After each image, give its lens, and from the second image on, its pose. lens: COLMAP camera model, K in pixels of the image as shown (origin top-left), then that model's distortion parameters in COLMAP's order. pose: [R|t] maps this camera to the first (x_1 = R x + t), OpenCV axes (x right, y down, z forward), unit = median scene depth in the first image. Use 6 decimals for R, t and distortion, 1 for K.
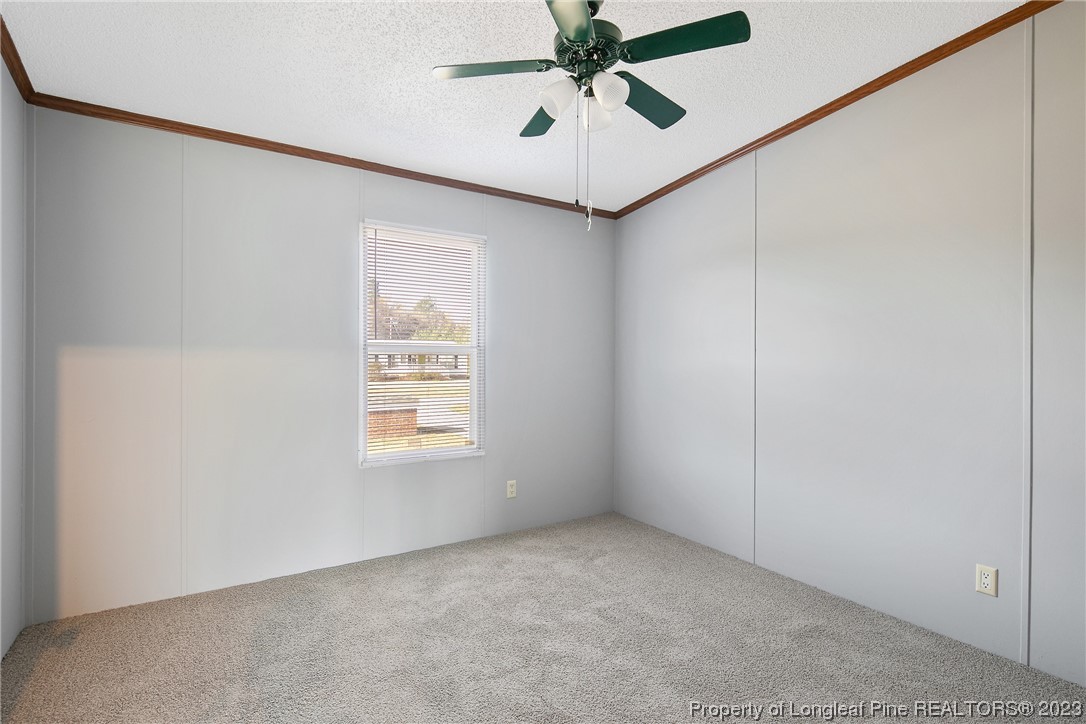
lens RADIAL K [[524.7, 0, 542.7], [0, 524.7, 370.0], [0, 0, 1]] dist [0.000097, -0.000162]
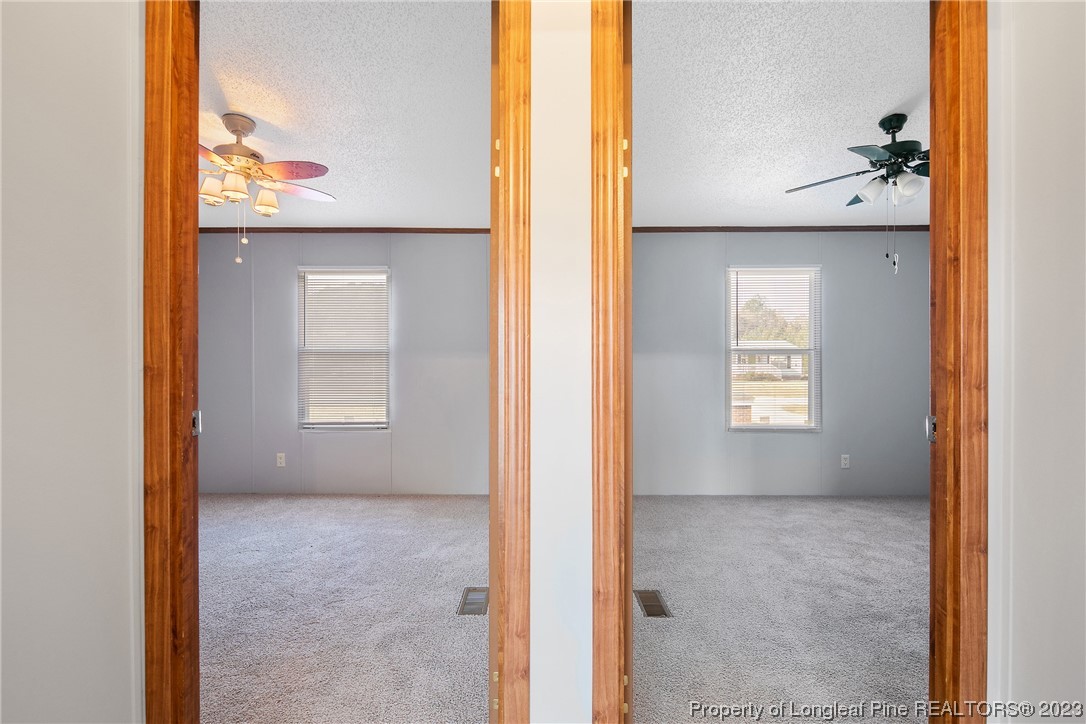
lens RADIAL K [[524.7, 0, 545.3], [0, 524.7, 361.3], [0, 0, 1]] dist [0.000097, -0.000162]
pose [[0.827616, -0.006966, -0.561251, 0.060789], [-0.003042, 0.999853, -0.016894, 0.011432], [0.561286, 0.015689, 0.827473, -0.514554]]
